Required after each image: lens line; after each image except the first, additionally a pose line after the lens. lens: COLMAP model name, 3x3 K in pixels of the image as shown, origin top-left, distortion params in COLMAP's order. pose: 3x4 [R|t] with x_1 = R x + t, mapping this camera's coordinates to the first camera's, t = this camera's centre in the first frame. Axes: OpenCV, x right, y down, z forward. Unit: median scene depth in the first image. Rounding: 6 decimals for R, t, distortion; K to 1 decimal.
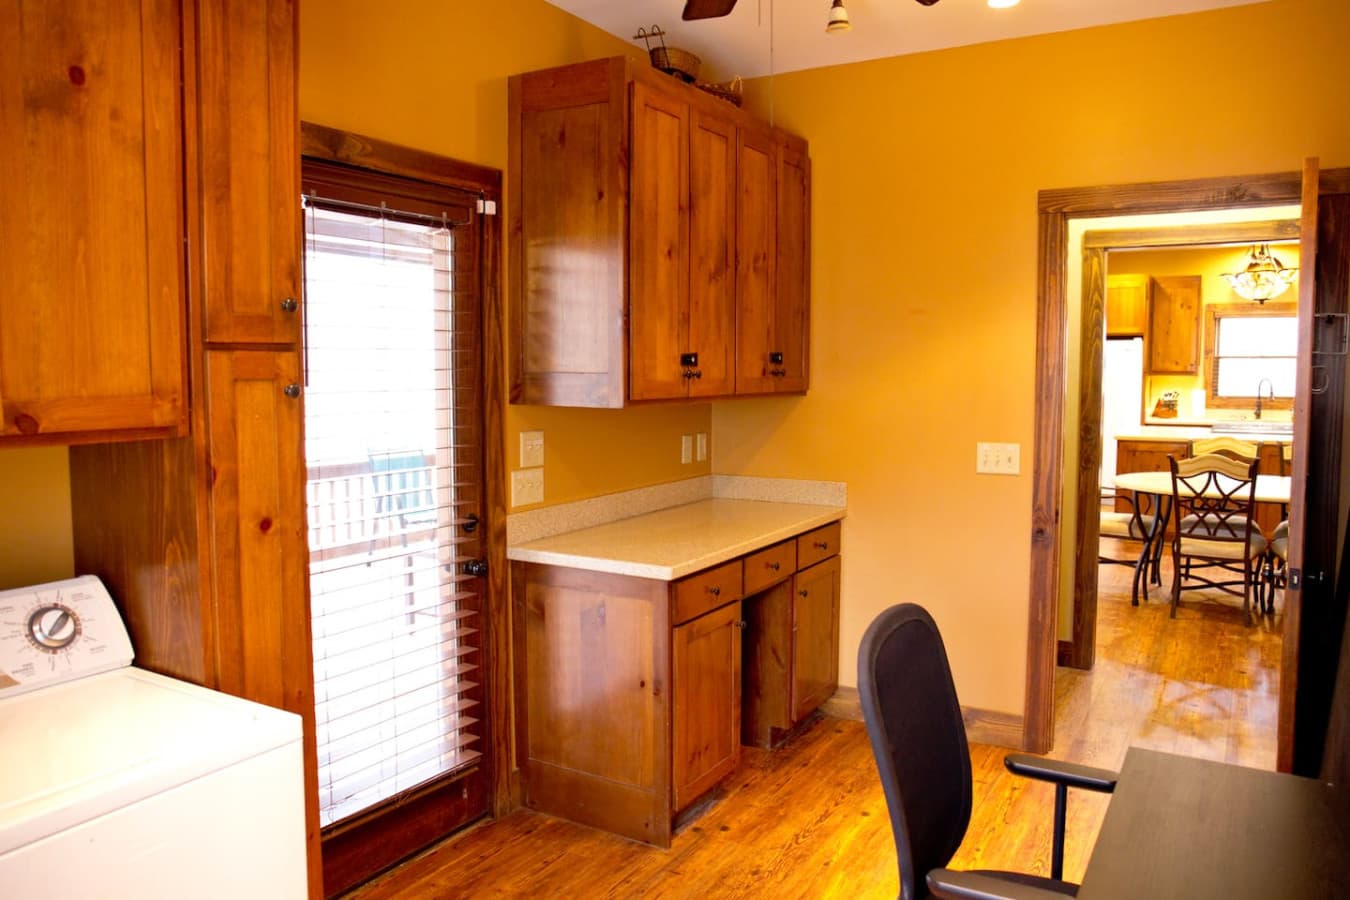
lens RADIAL K [[921.9, 0, 678.3], [0, 921.9, 443.5], [0, 0, 1]] dist [-0.114086, 0.089778]
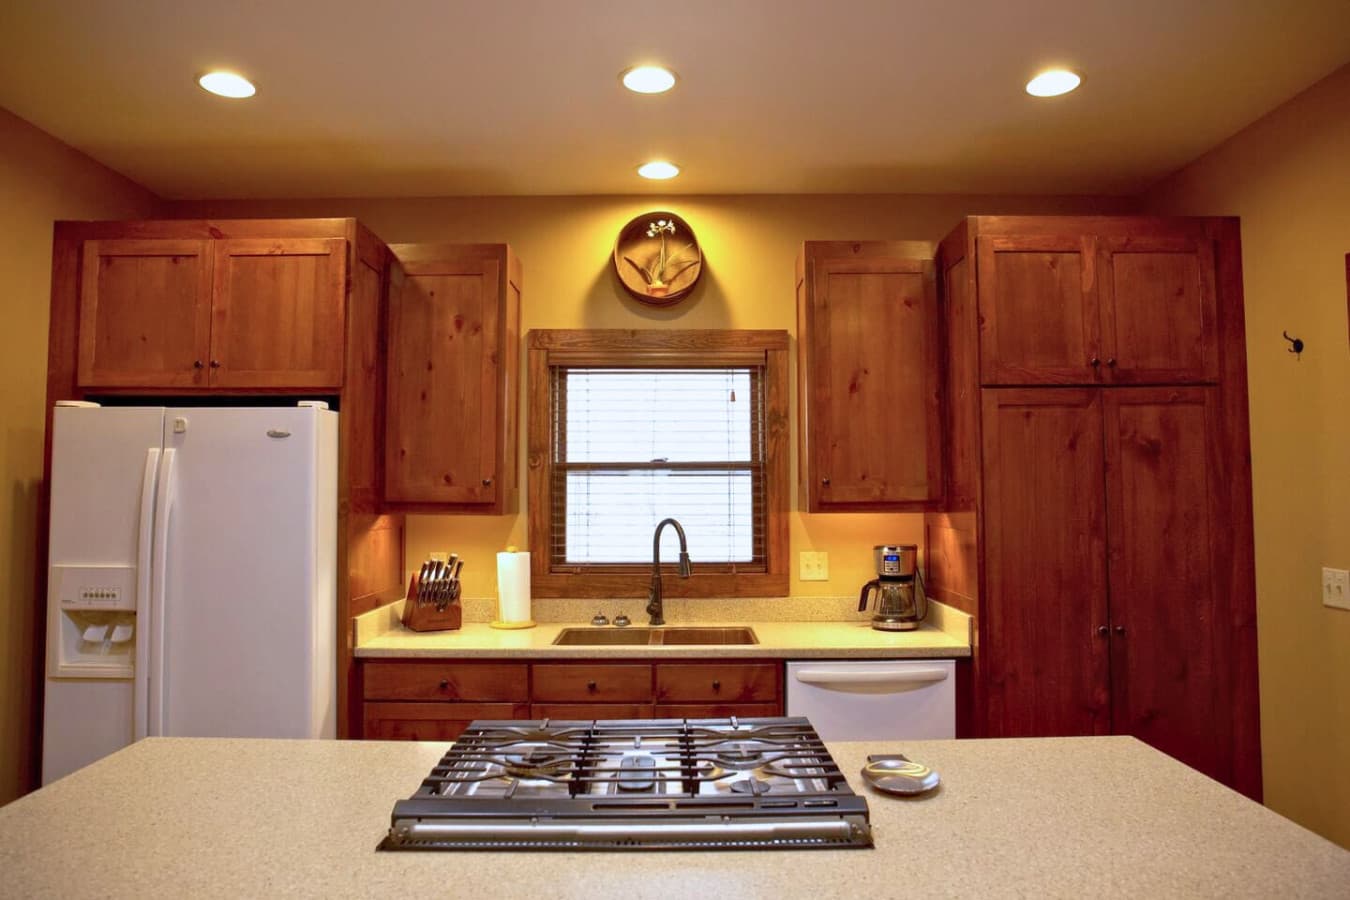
lens RADIAL K [[921.9, 0, 678.3], [0, 921.9, 443.5], [0, 0, 1]] dist [-0.114086, 0.089778]
pose [[0.847360, 0.028311, 0.530264, 0.438114], [0.044604, 0.991254, -0.124201, -0.054260], [-0.529143, 0.128895, 0.838686, 0.640745]]
